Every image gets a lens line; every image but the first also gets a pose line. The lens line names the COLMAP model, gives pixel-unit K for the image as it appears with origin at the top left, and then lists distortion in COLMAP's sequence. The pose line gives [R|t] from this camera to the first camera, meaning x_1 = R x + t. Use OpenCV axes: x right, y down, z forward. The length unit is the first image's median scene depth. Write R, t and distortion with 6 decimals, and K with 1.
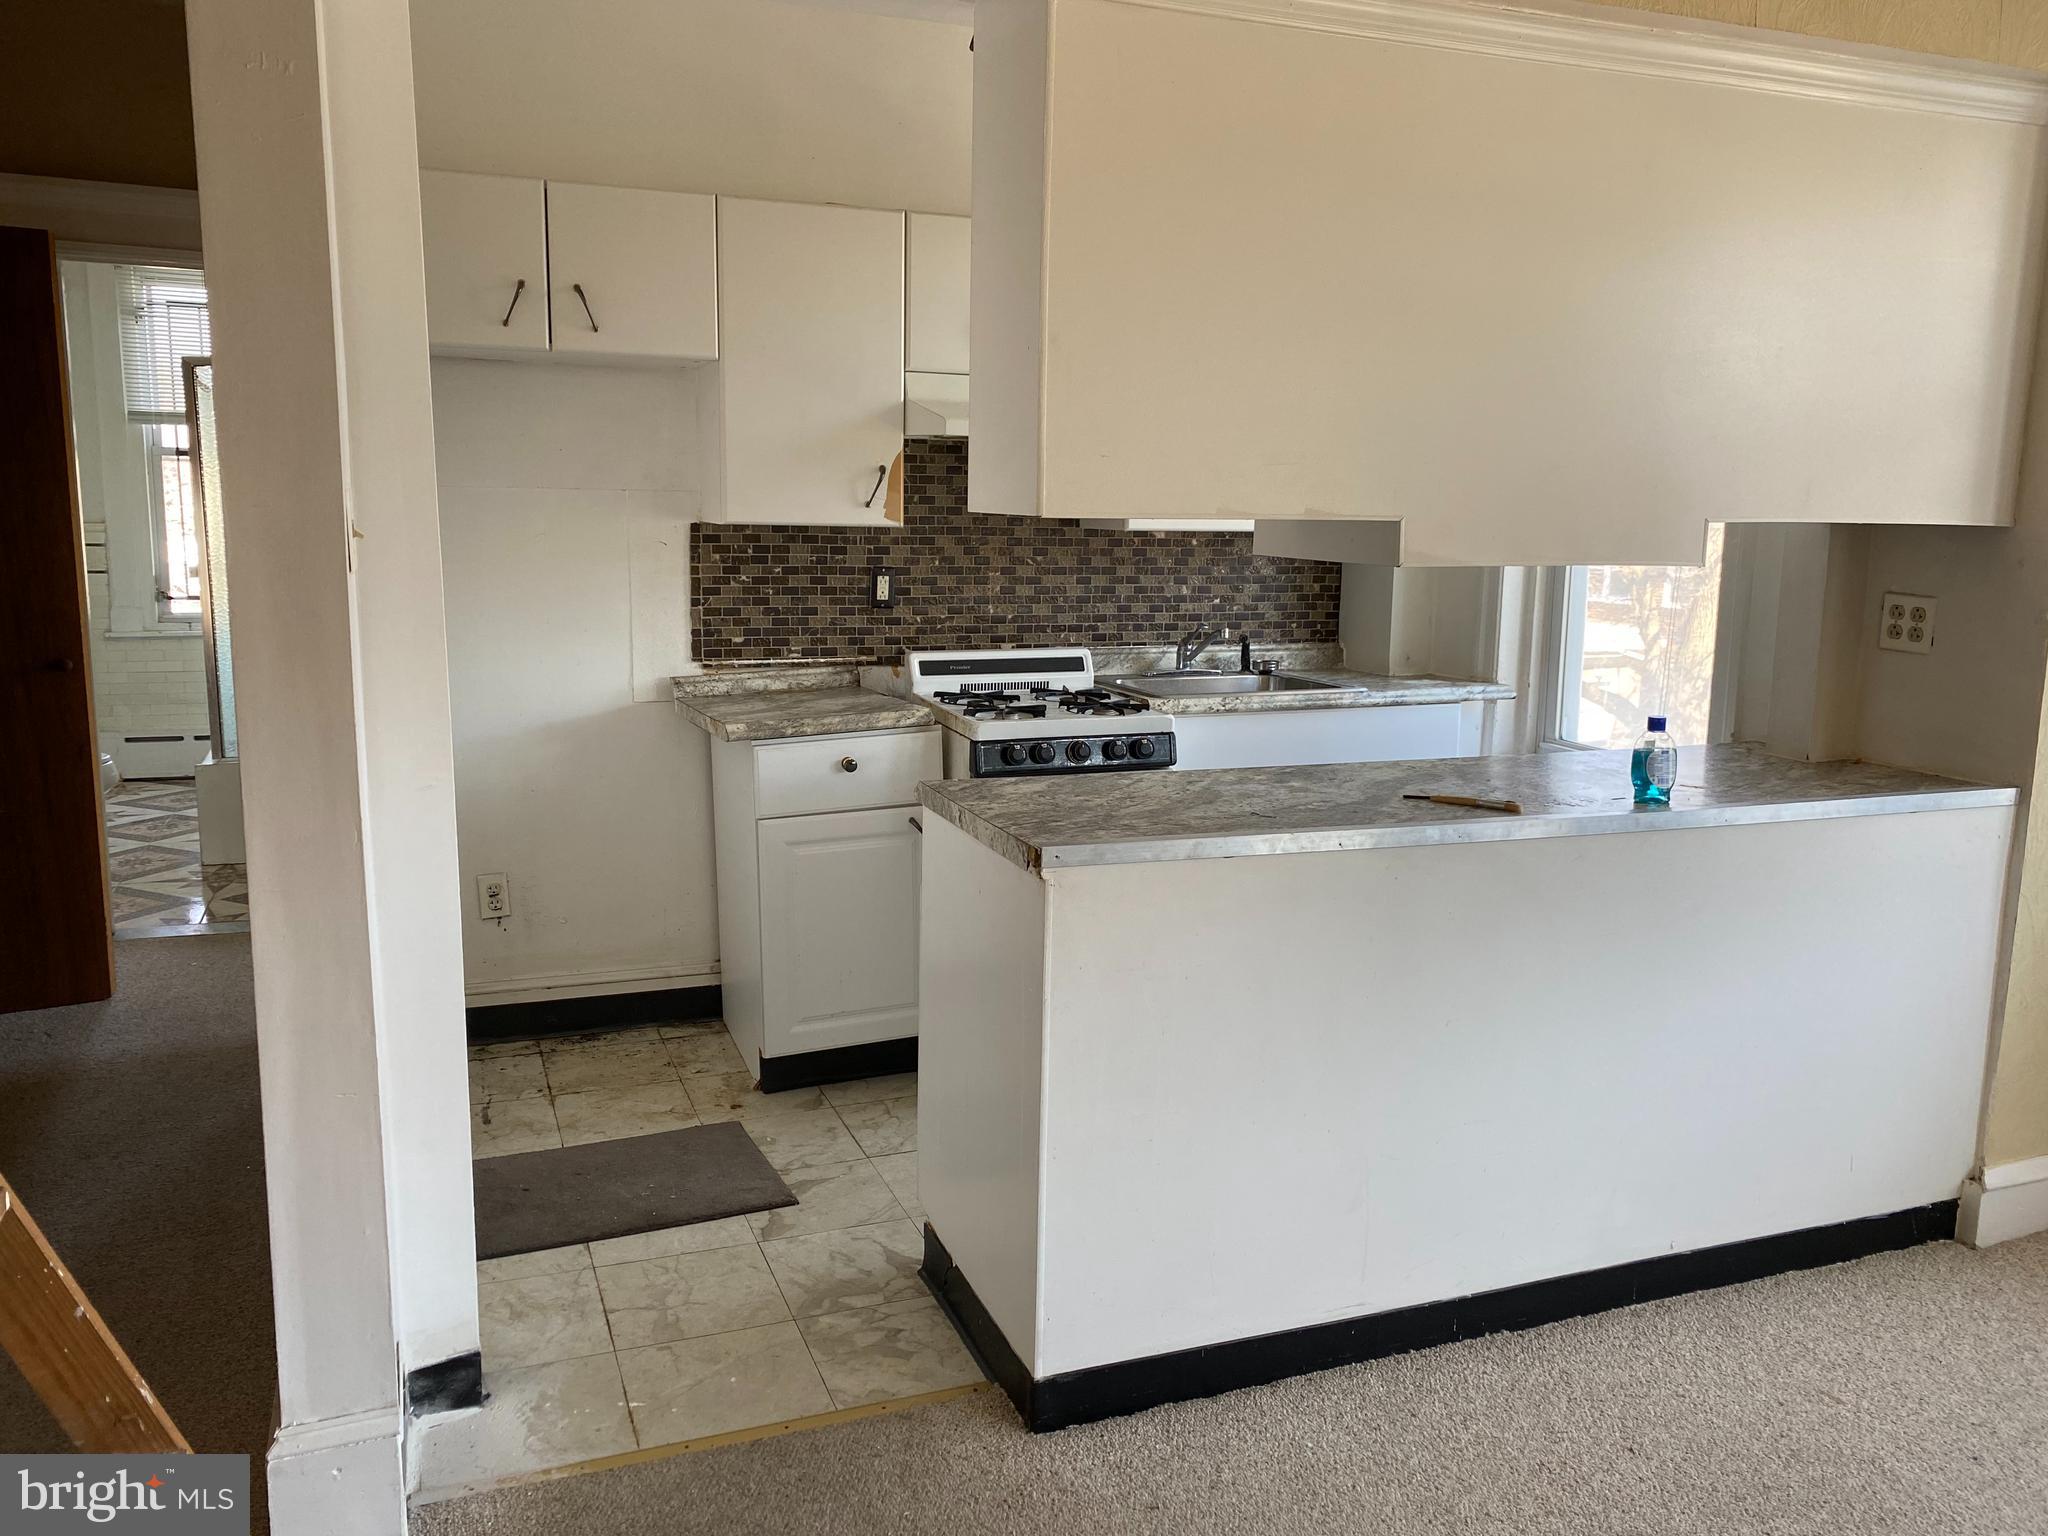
lens RADIAL K [[1555.3, 0, 1025.0], [0, 1555.3, 755.2], [0, 0, 1]] dist [0.020134, -0.018797]
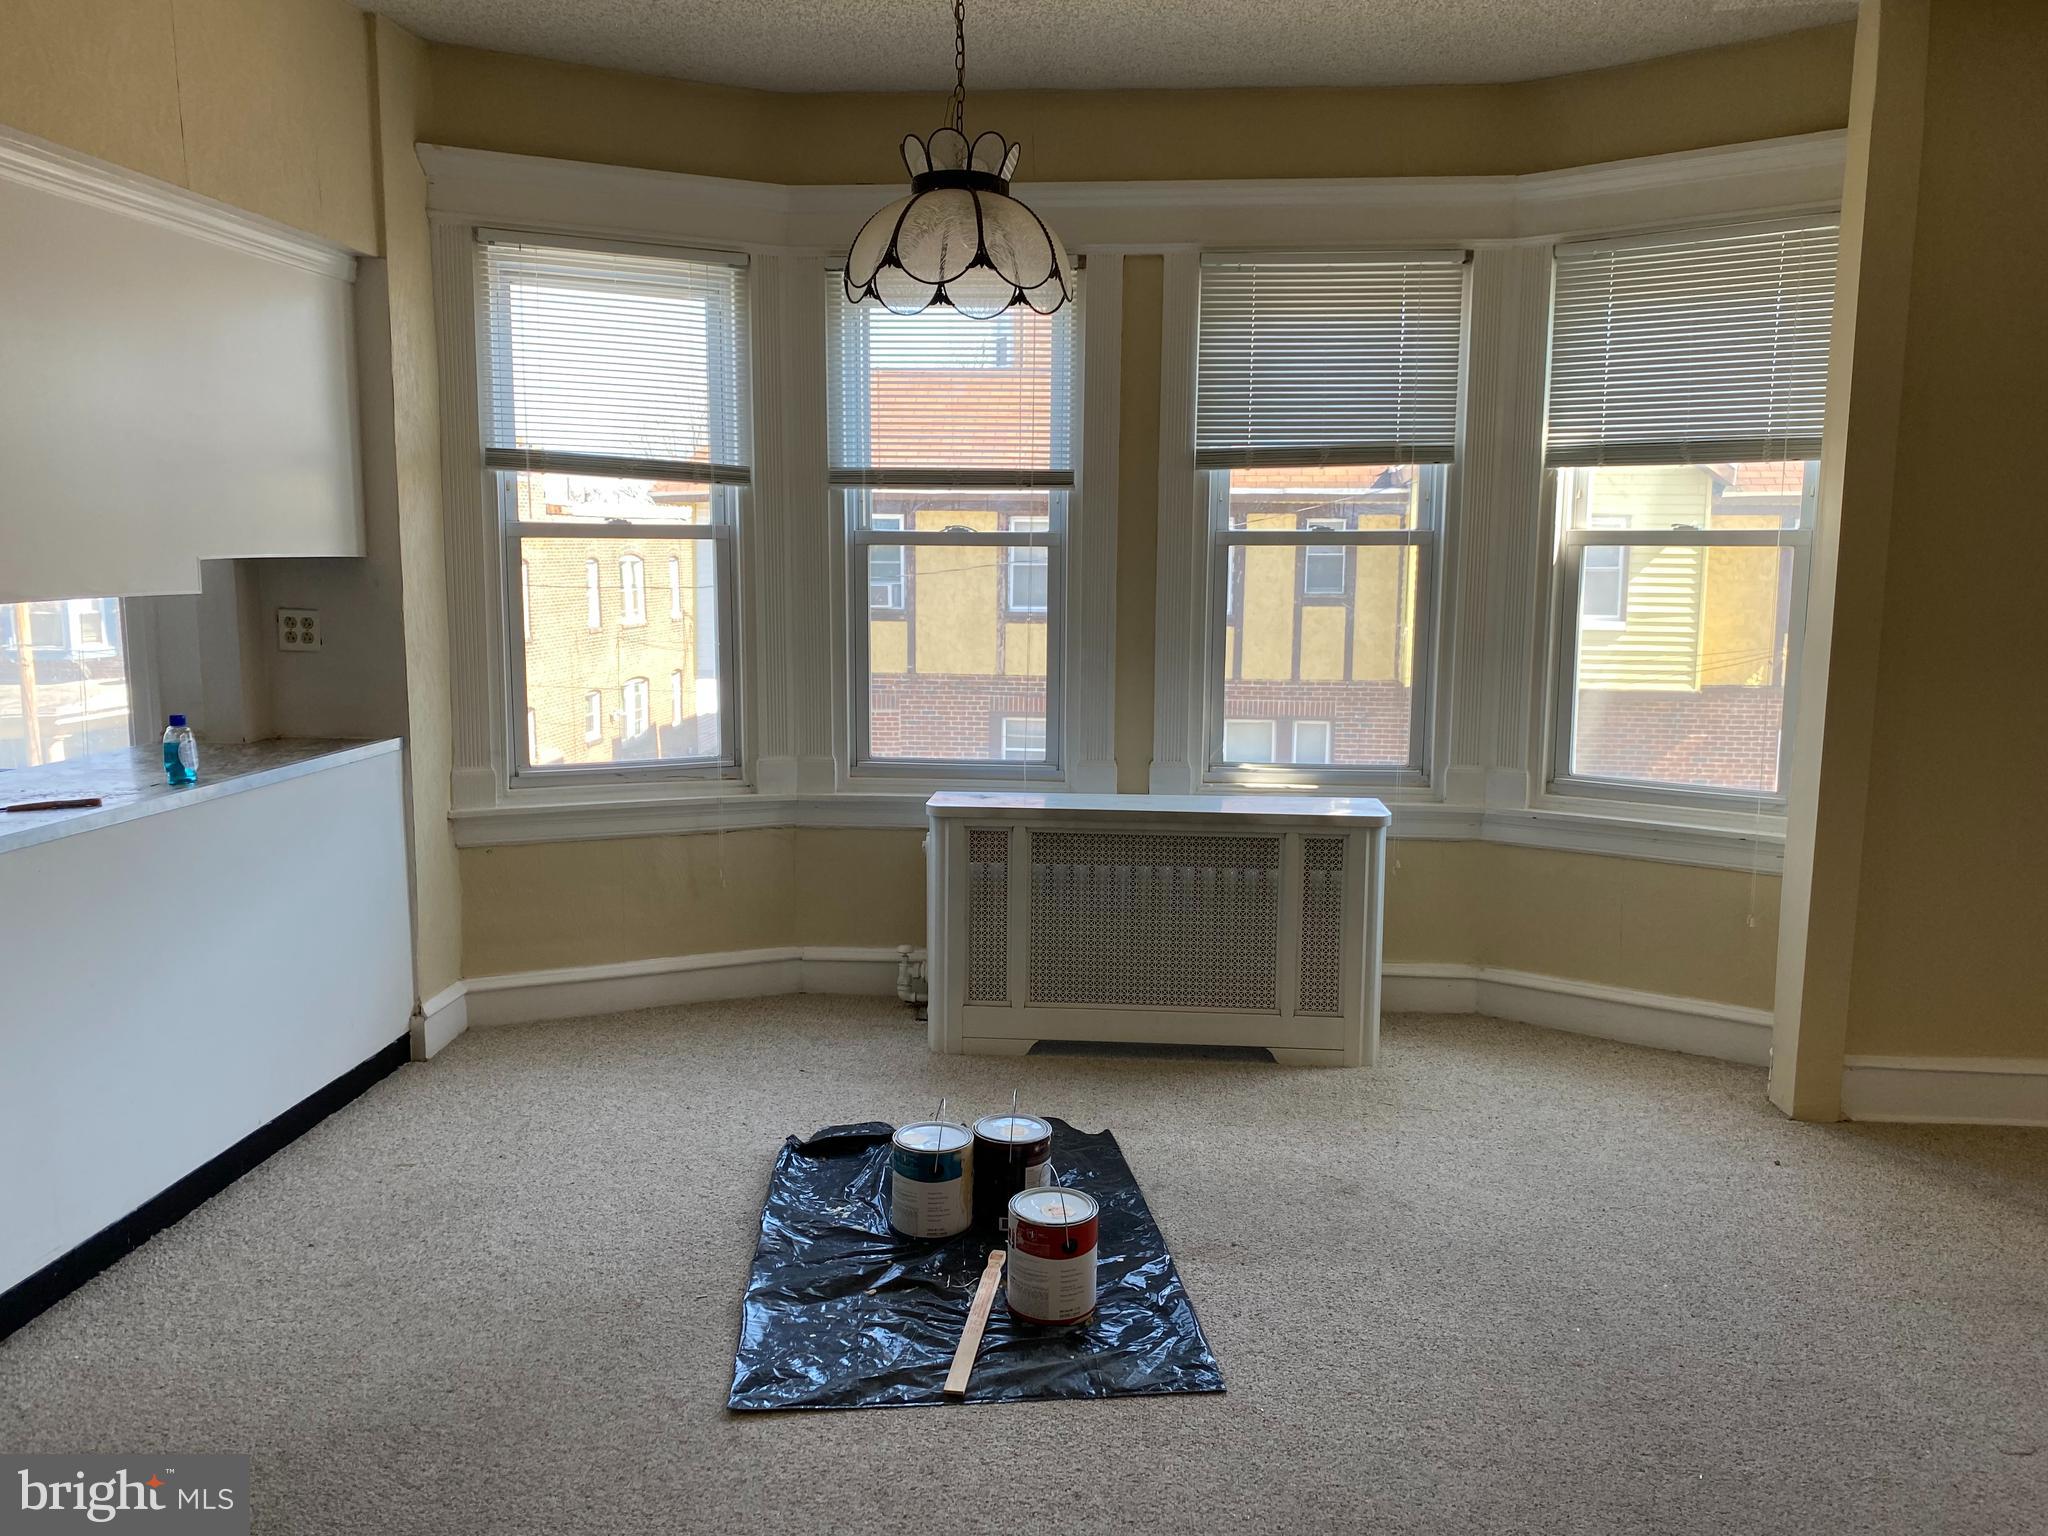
lens RADIAL K [[1555.3, 0, 1020.4], [0, 1555.3, 766.9], [0, 0, 1]] dist [0.020134, -0.018797]
pose [[0.443028, -0.144095, 0.884852, -0.384295], [0.150561, 0.984939, 0.085011, 0.011348], [-0.883775, 0.095562, 0.458050, -0.162529]]
